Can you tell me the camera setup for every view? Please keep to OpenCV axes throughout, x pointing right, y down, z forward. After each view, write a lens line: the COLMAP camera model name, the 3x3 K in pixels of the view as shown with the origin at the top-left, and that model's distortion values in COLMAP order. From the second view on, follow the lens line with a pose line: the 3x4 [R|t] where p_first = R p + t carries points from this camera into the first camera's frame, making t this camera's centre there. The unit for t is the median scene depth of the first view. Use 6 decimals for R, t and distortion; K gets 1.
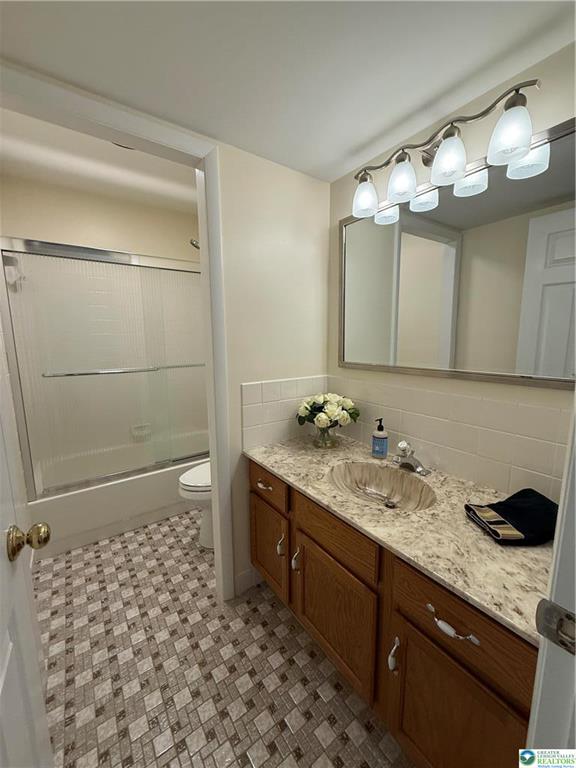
lens RADIAL K [[307.3, 0, 290.2], [0, 307.3, 385.0], [0, 0, 1]] dist [0.001284, 0.000883]
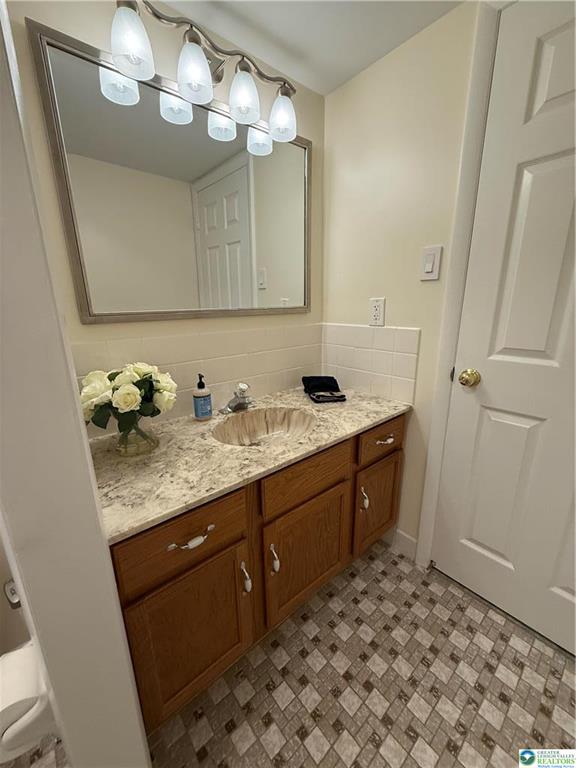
lens RADIAL K [[307.3, 0, 289.7], [0, 307.3, 379.7], [0, 0, 1]] dist [0.001284, 0.000883]
pose [[-0.076047, -0.246680, 0.966109, -0.647370], [0.169474, 0.951619, 0.256321, -0.060313], [-0.982596, 0.183223, -0.030562, 0.934293]]
